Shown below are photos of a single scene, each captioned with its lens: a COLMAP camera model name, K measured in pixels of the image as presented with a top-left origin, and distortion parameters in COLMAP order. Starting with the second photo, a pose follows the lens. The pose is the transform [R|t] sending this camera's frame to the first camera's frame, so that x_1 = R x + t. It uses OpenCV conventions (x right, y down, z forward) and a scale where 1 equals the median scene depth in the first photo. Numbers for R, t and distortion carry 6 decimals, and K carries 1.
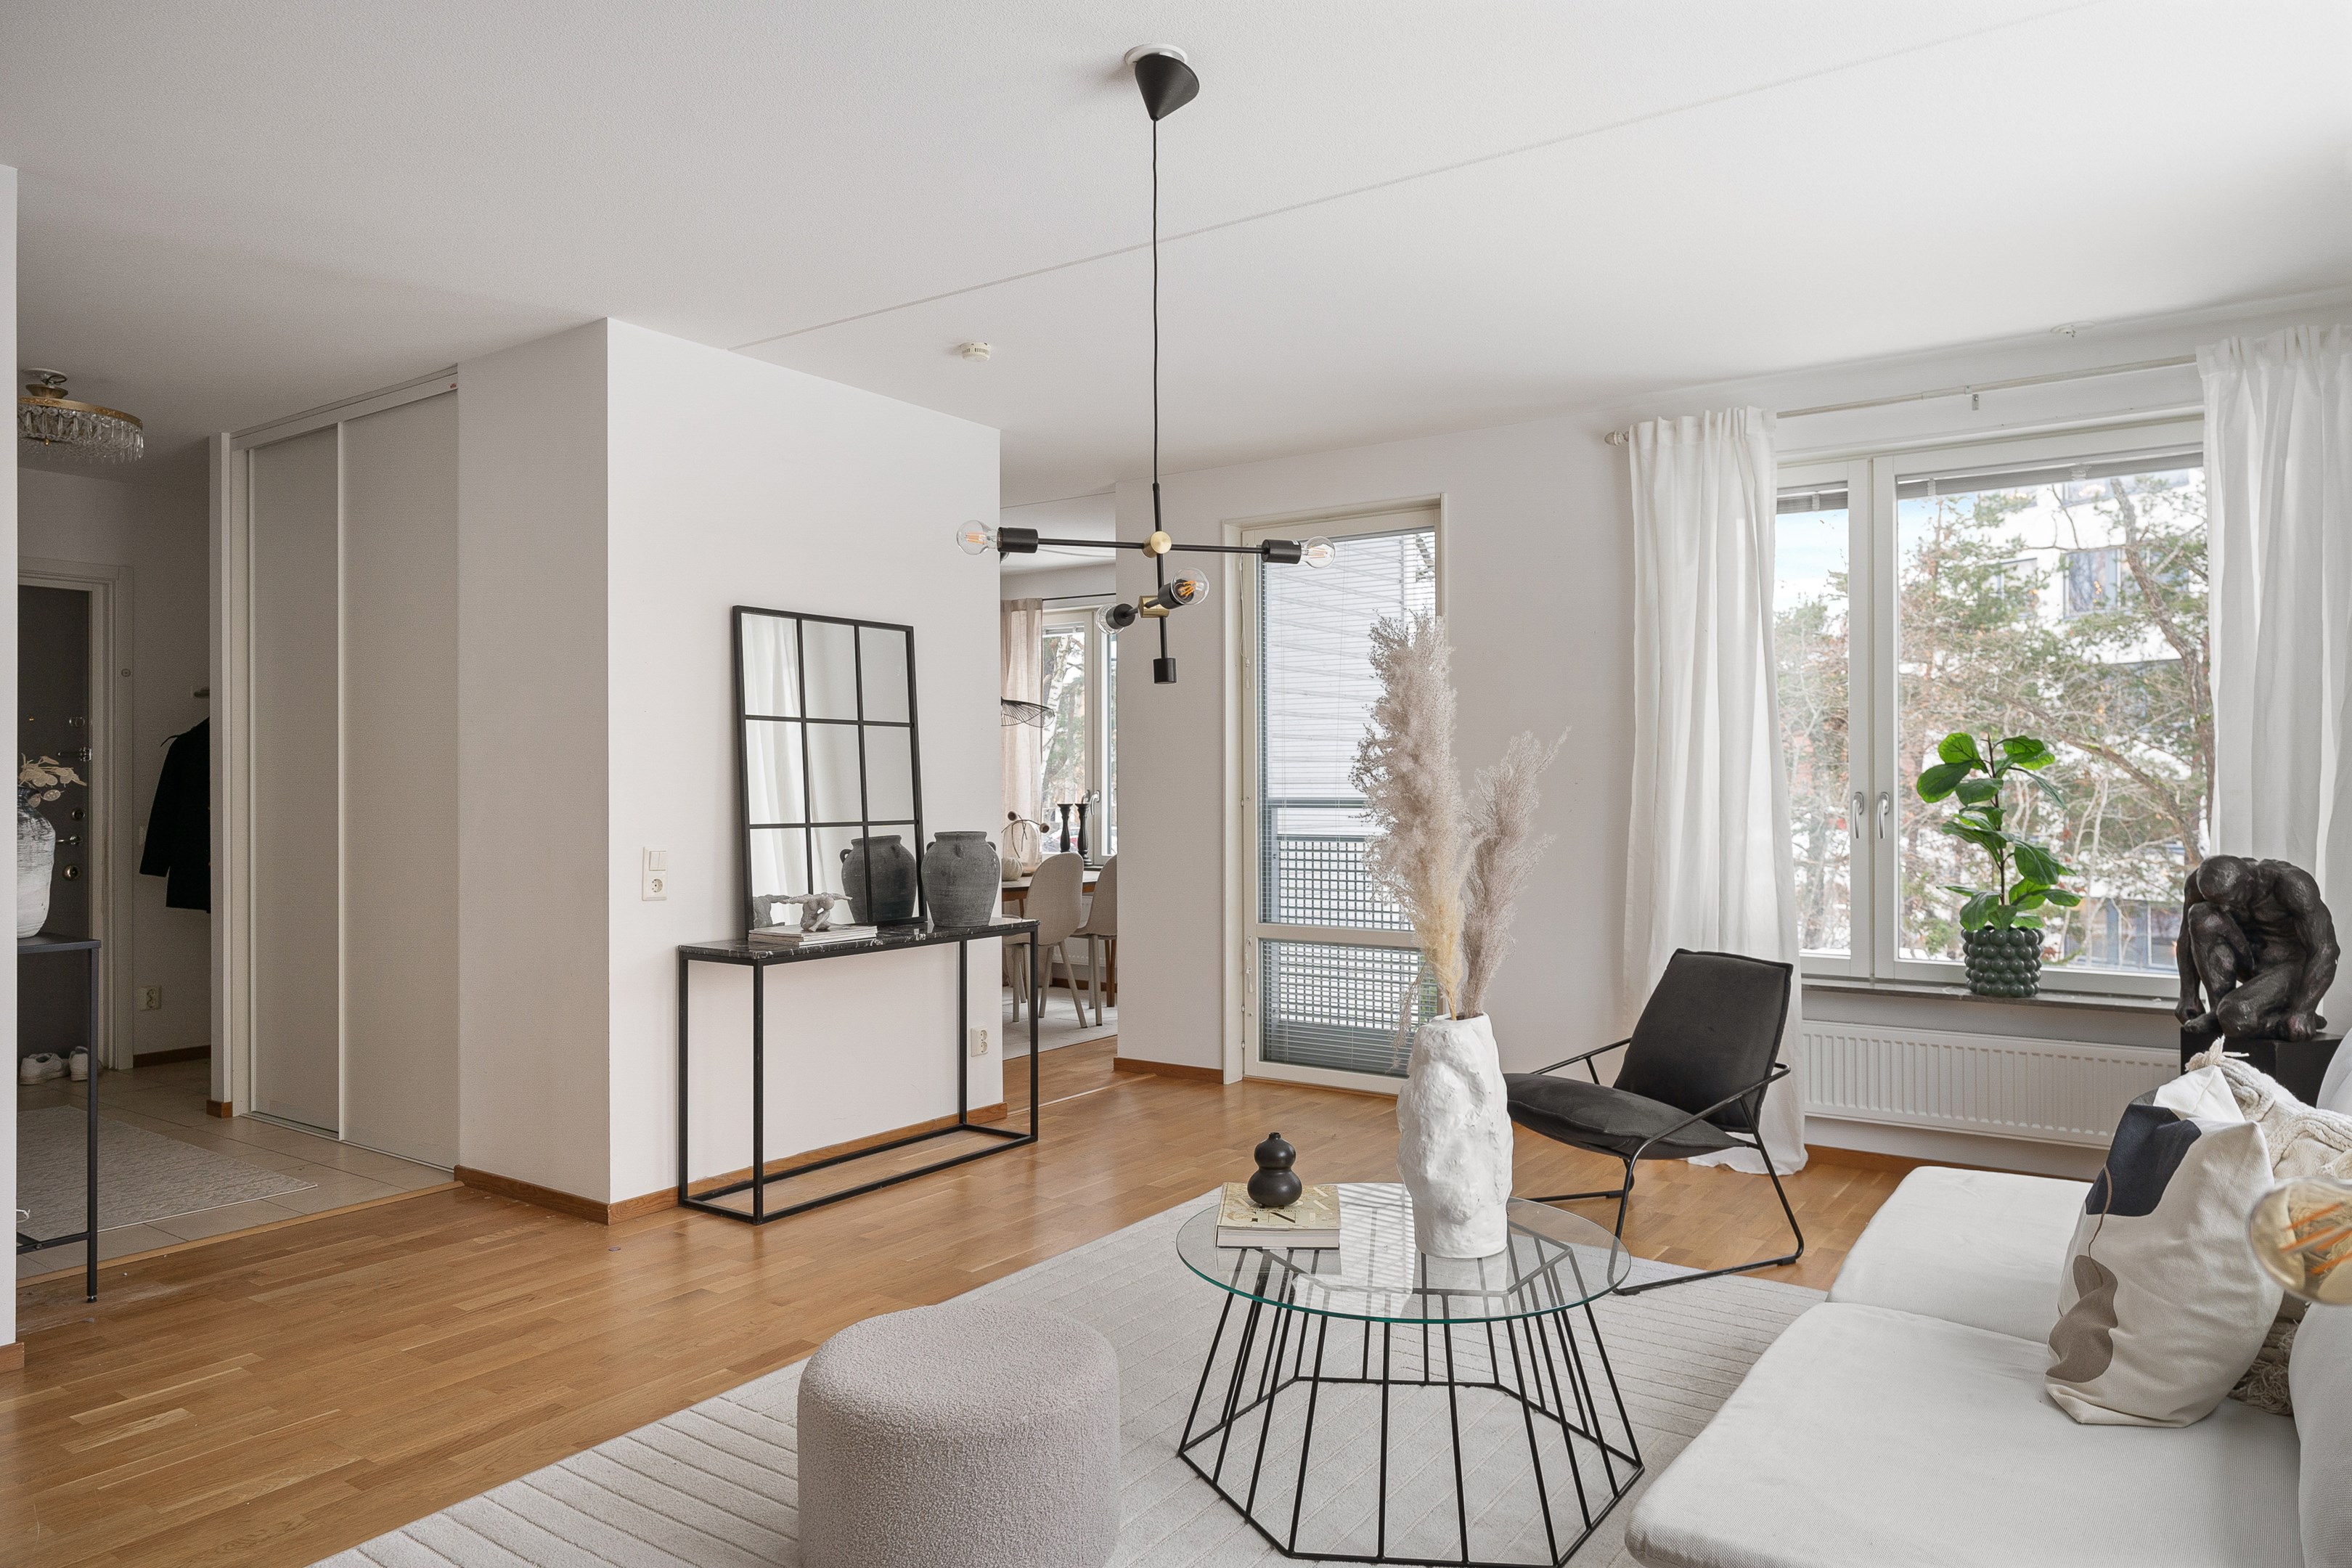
lens RADIAL K [[1539.6, 0, 1176.0], [0, 1539.6, 784.0], [0, 0, 1]] dist [-0.012068, -0.001405]
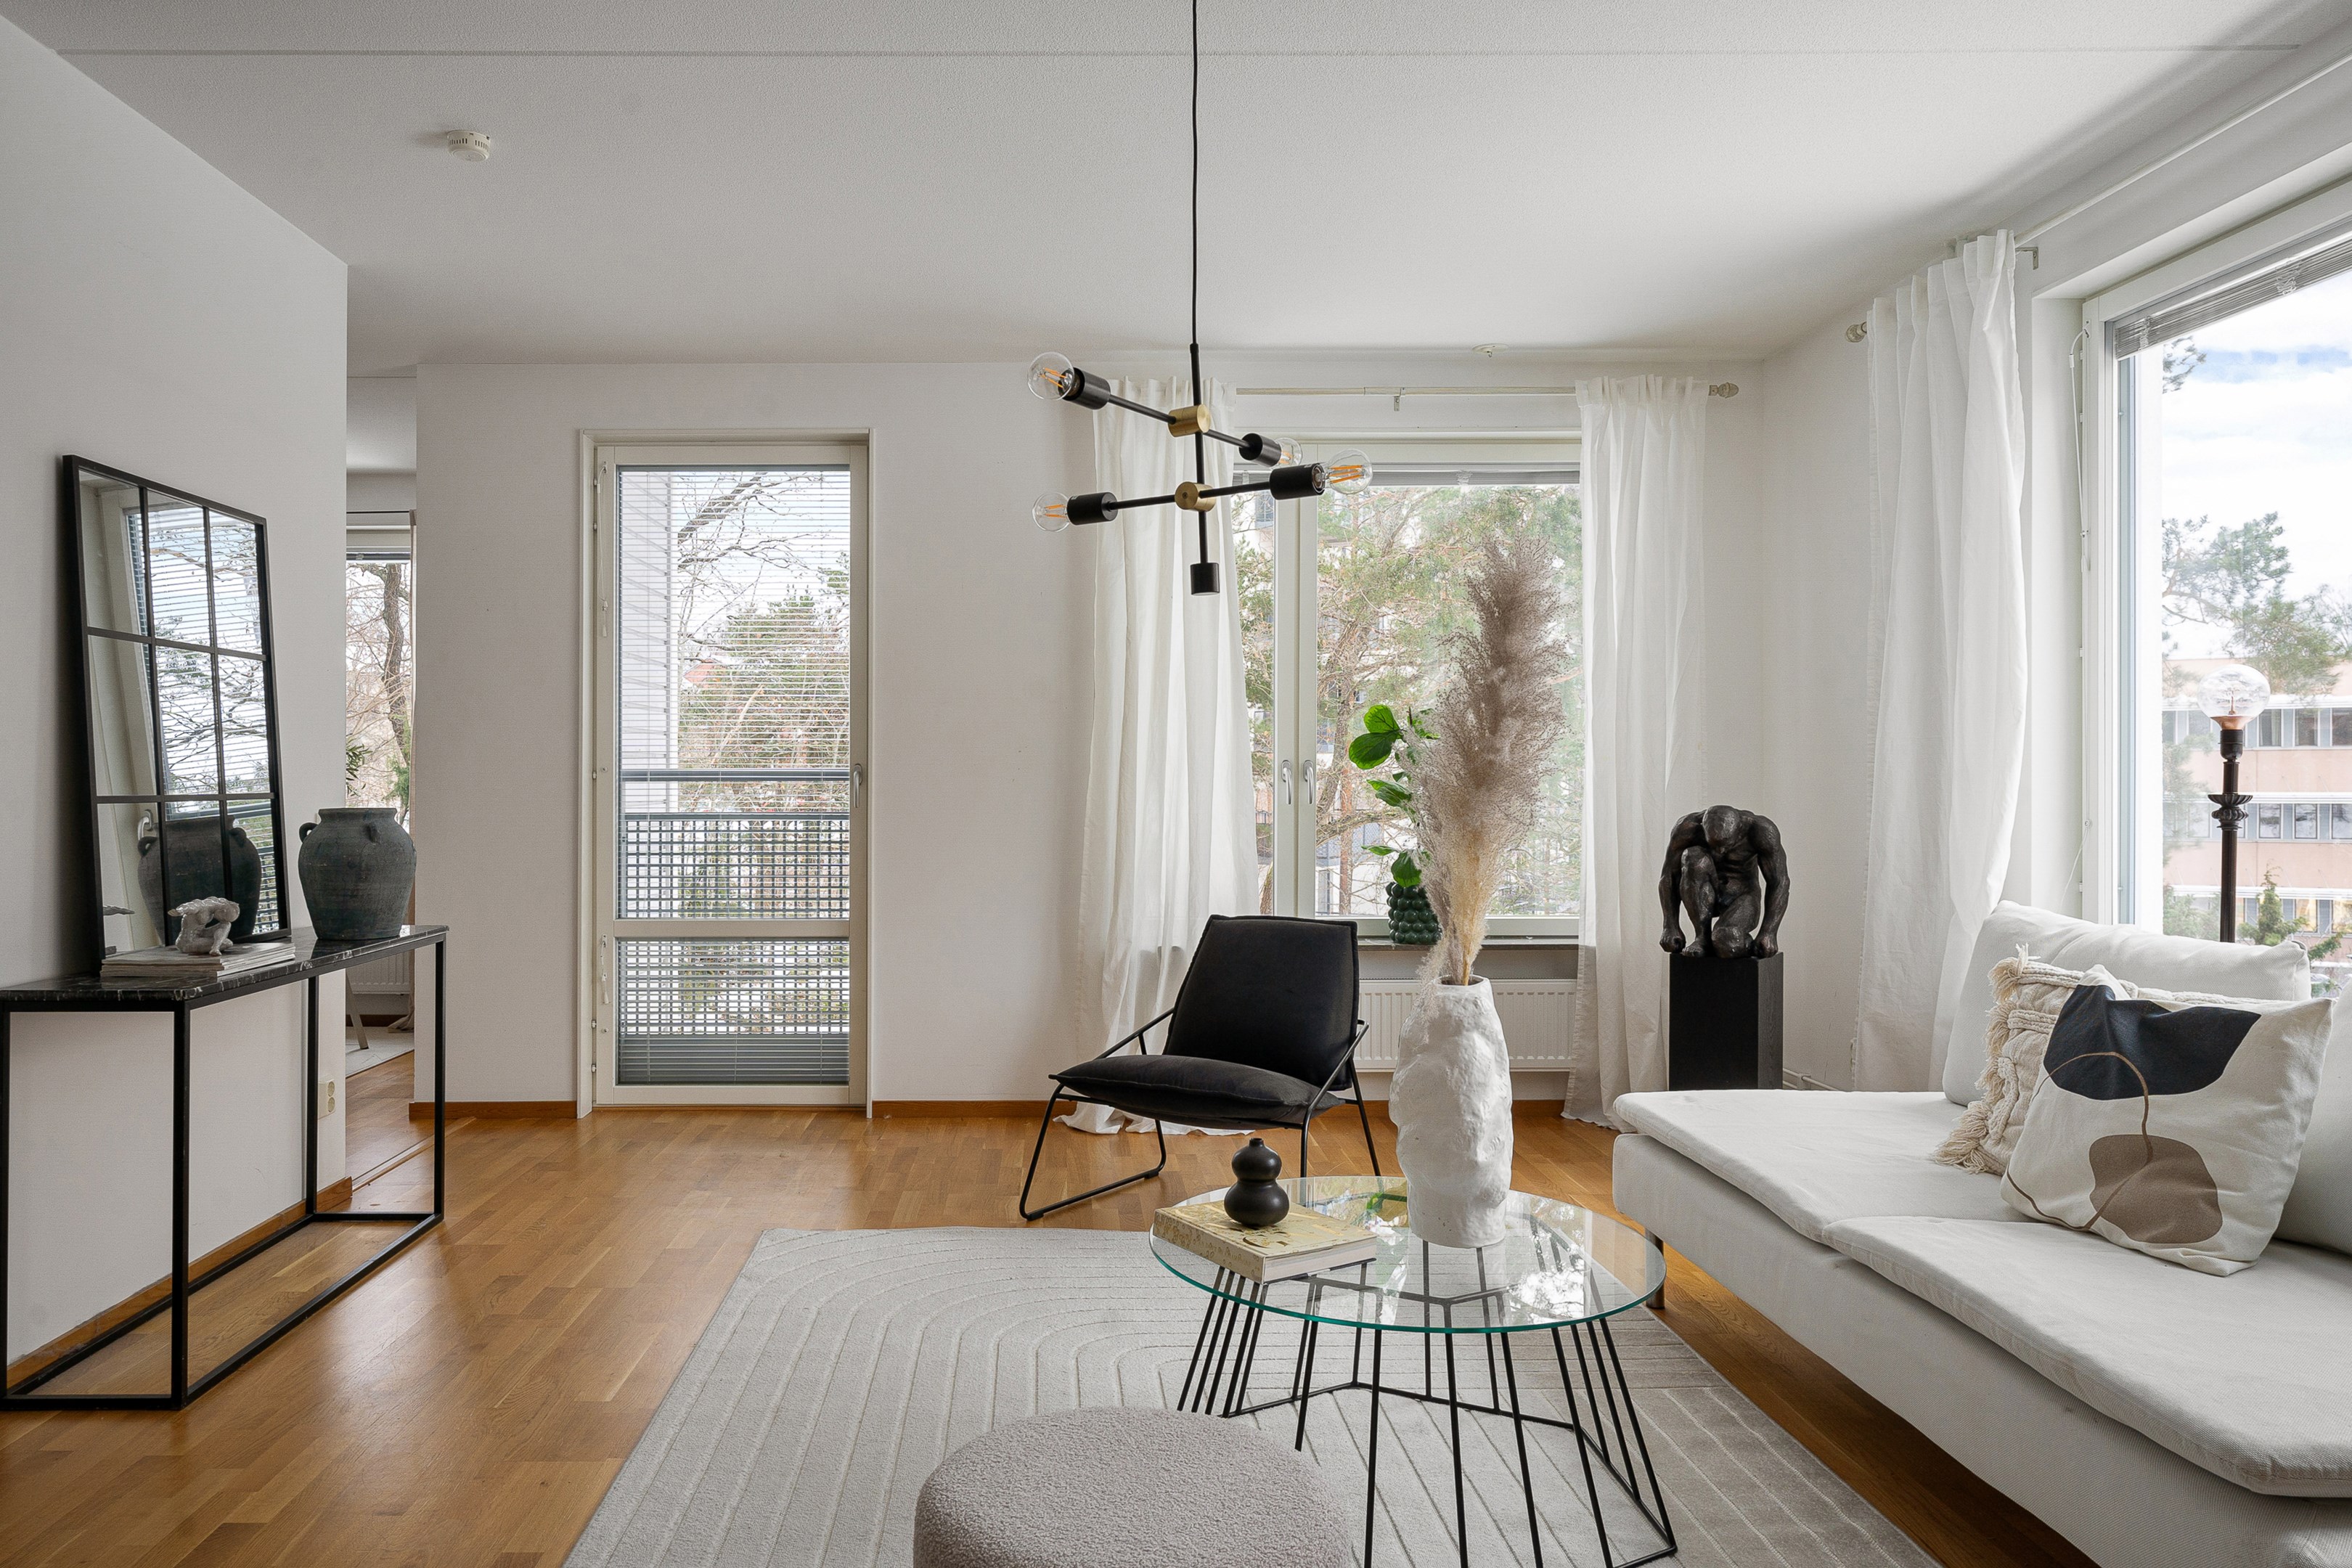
lens RADIAL K [[1567.8, 0, 1100.2], [0, 1567.8, 777.1], [0, 0, 1]] dist [-0.003074, 0.000223]
pose [[0.810812, -0.000276, 0.585307, -0.322696], [-0.000195, 1.000000, 0.000742, 0.017791], [-0.585307, -0.000716, 0.810811, 0.224509]]
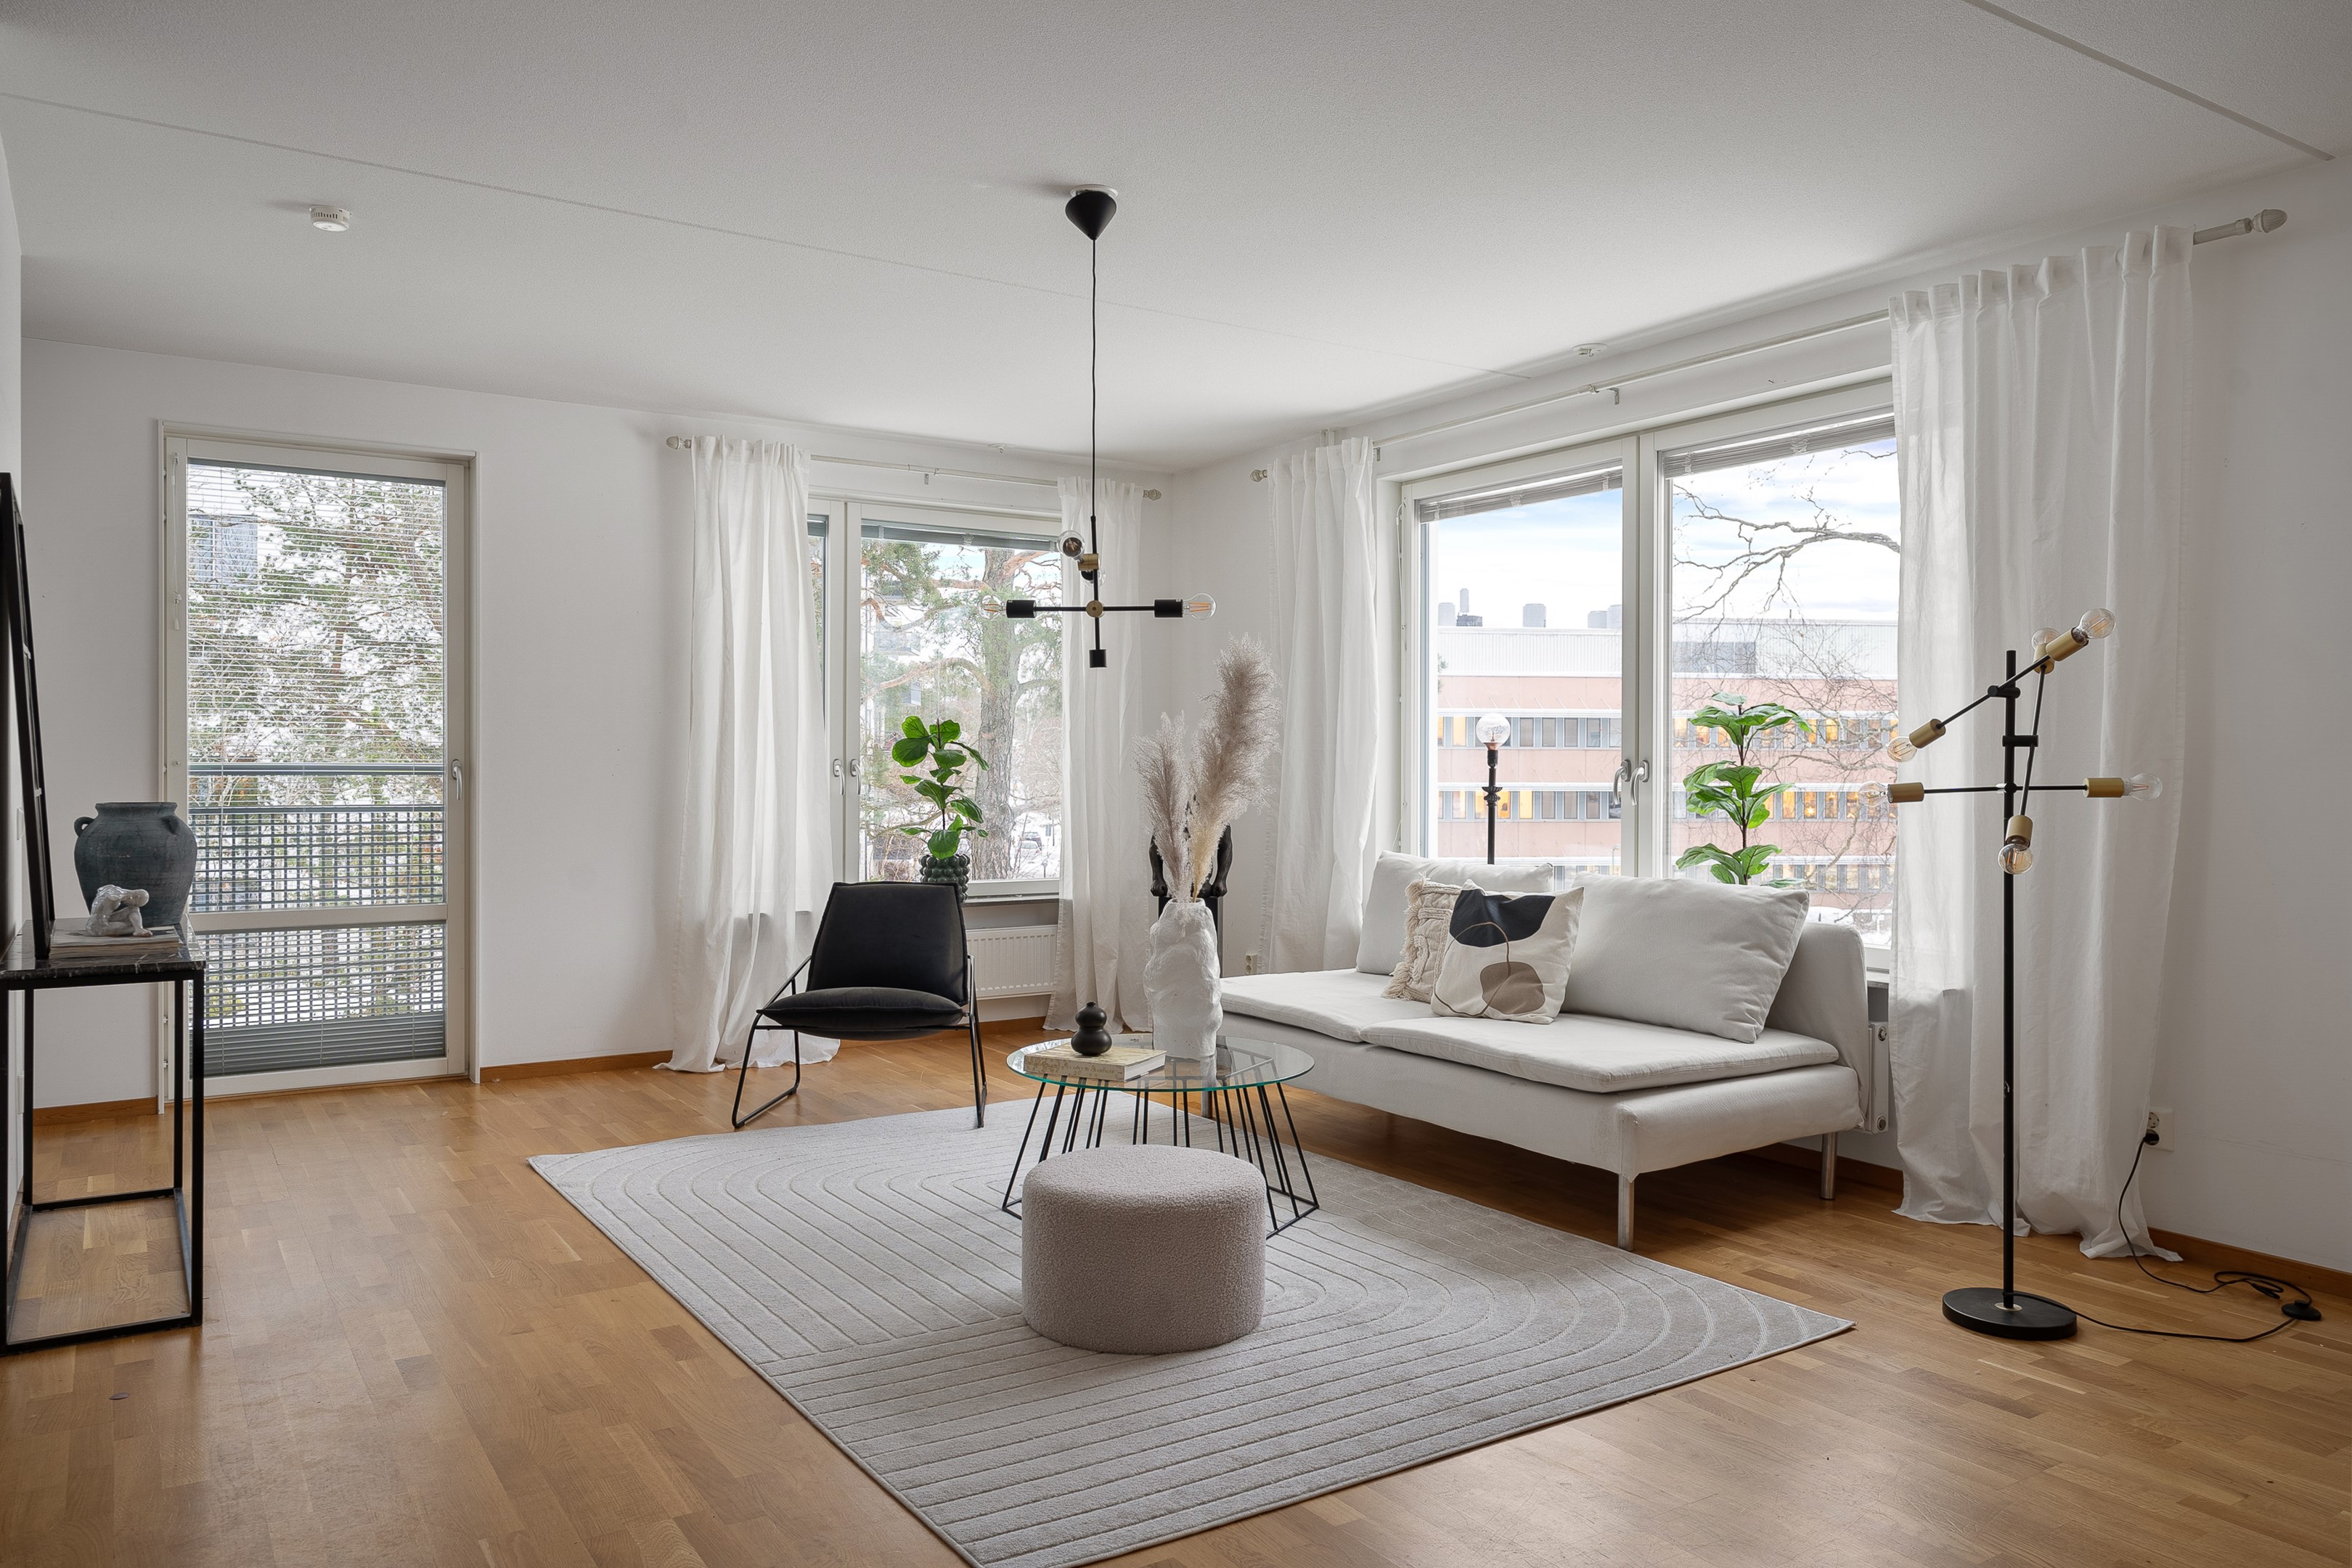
lens RADIAL K [[1633.8, 0, 1176.0], [0, 1633.8, 784.0], [0, 0, 1]] dist [-0.008393, 0.001235]
pose [[0.363841, -0.007138, 0.931434, -0.802400], [-0.005387, 0.999938, 0.009767, 0.012450], [-0.931446, -0.008571, 0.363779, 0.259111]]
